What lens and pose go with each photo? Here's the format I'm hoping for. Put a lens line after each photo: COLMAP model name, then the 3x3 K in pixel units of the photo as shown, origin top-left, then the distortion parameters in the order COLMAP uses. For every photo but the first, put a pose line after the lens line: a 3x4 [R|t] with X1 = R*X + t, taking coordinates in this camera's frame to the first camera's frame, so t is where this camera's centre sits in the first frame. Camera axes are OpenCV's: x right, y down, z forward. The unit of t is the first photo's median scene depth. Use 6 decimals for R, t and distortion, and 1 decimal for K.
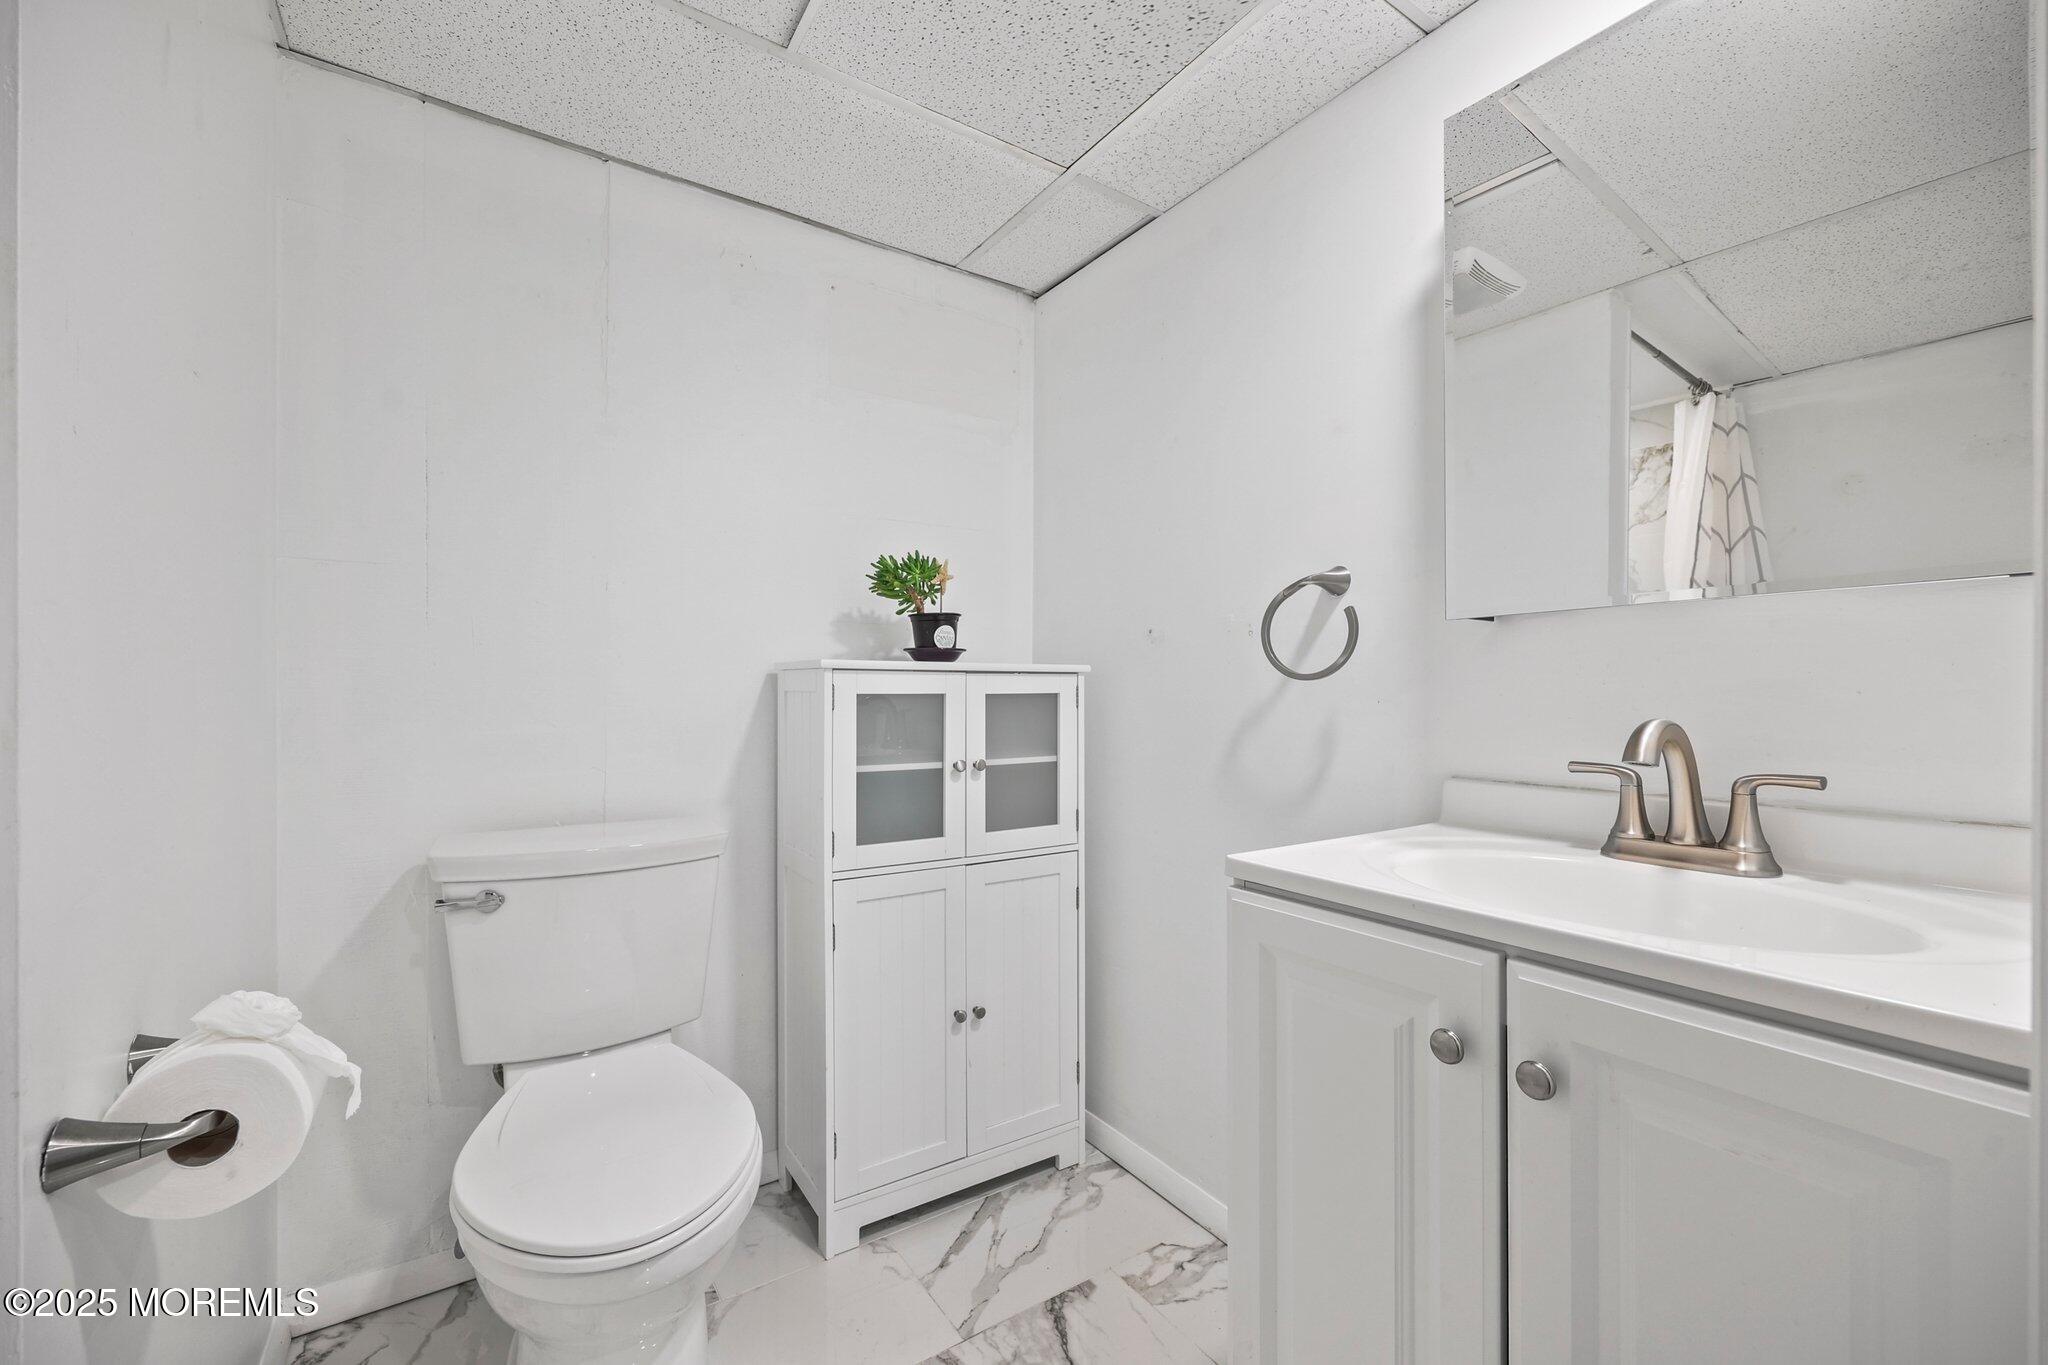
lens RADIAL K [[835.1, 0, 1022.1], [0, 835.1, 695.4], [0, 0, 1]] dist [0.002173, -0.000231]
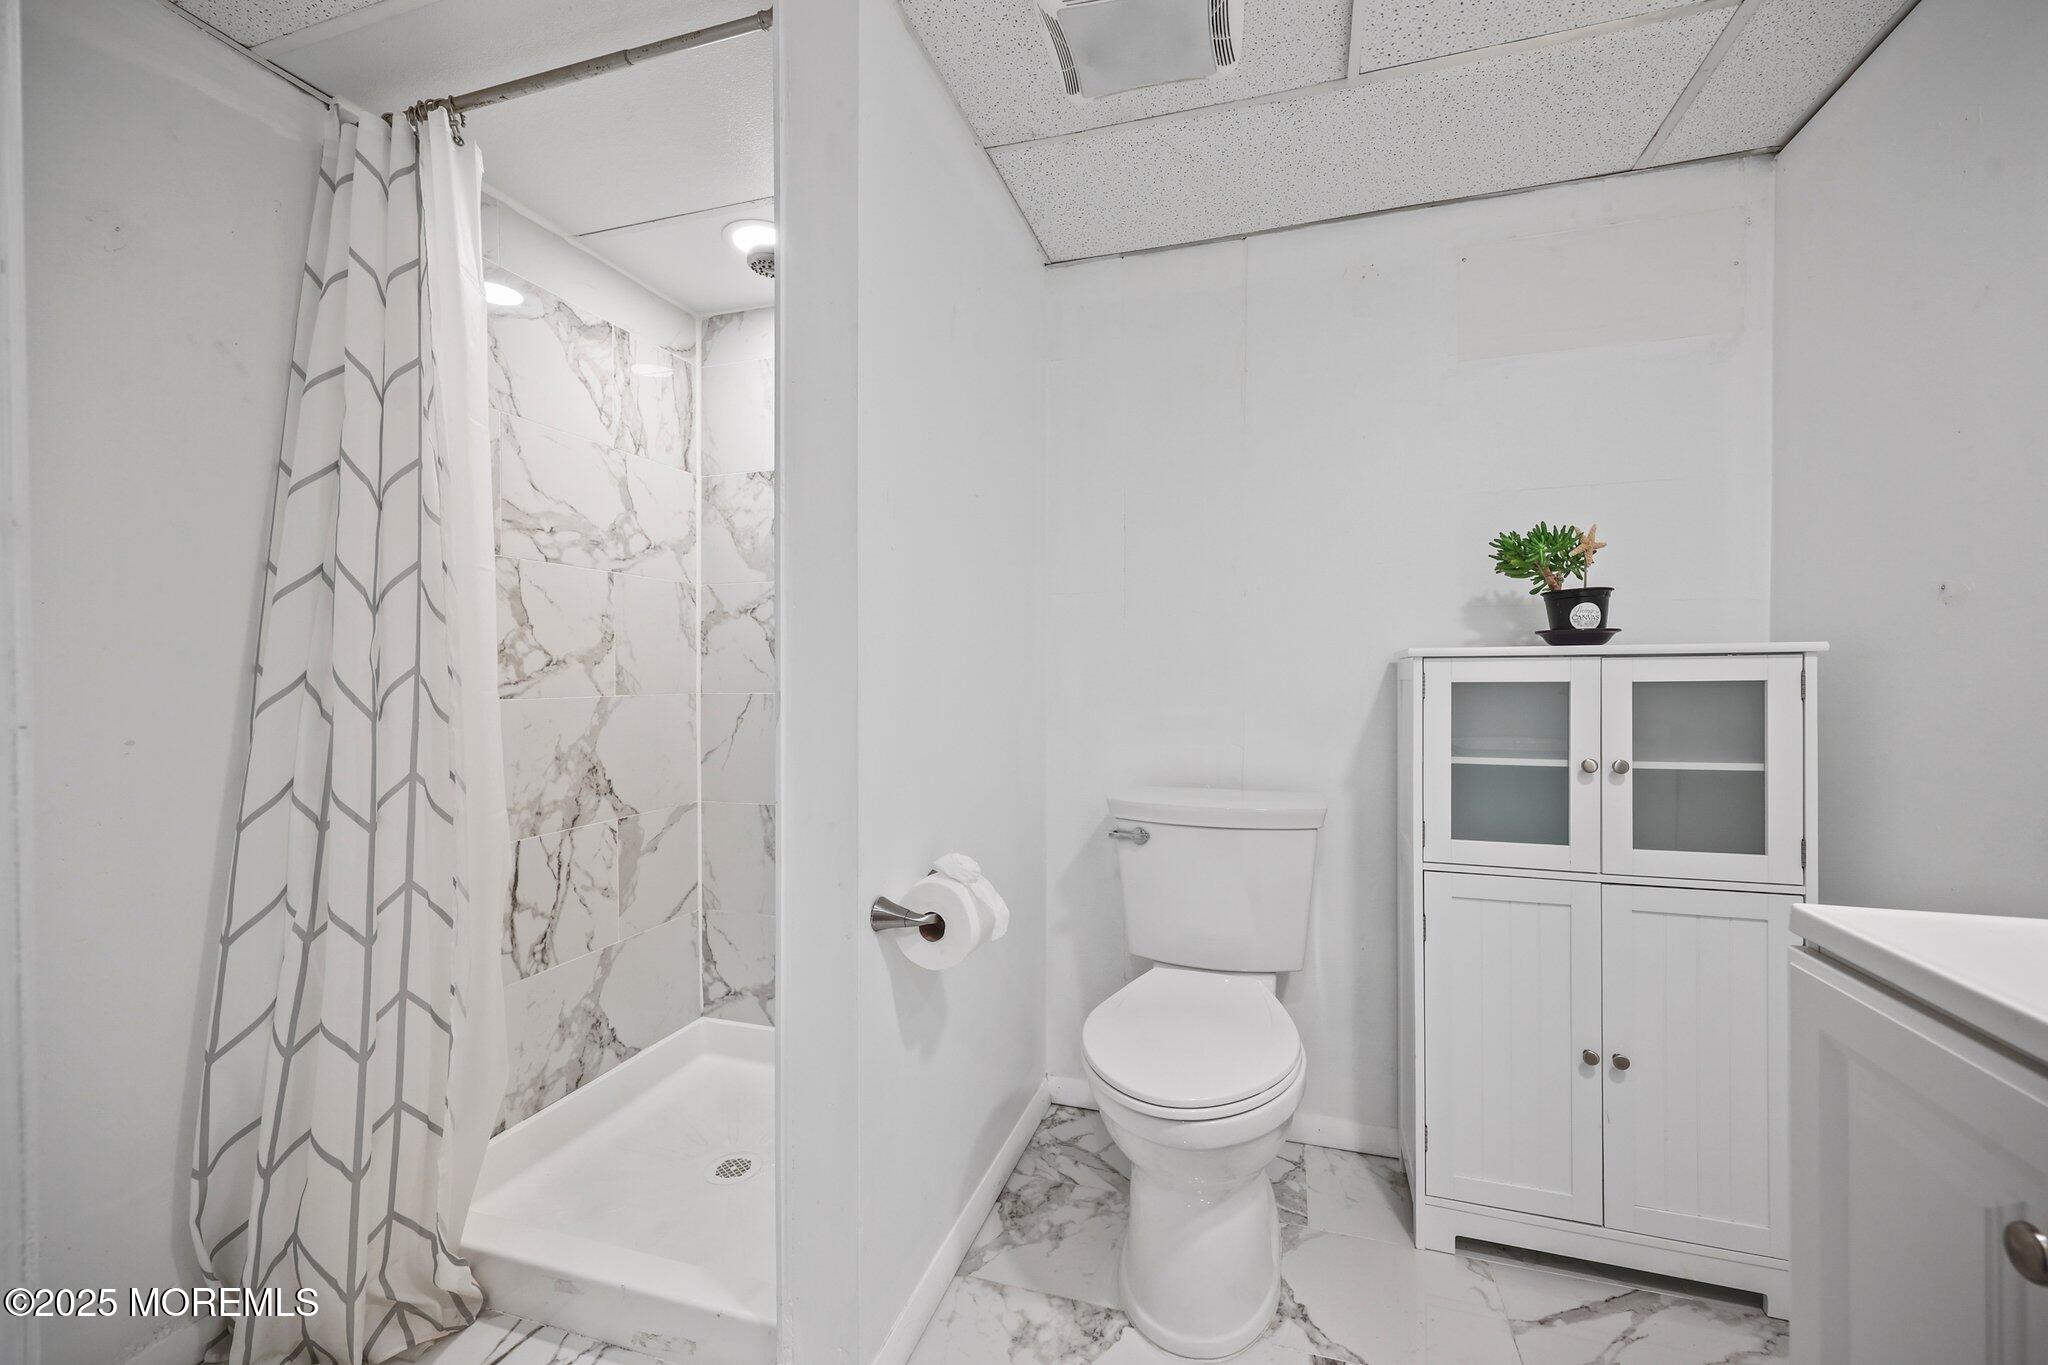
lens RADIAL K [[826.9, 0, 1024.0], [0, 826.9, 682.5], [0, 0, 1]] dist [-0.000610, -0.000287]
pose [[0.619553, -0.001904, -0.784953, 0.228524], [0.000799, 0.999998, -0.001795, -0.000205], [0.784954, 0.000485, 0.619553, 0.016774]]
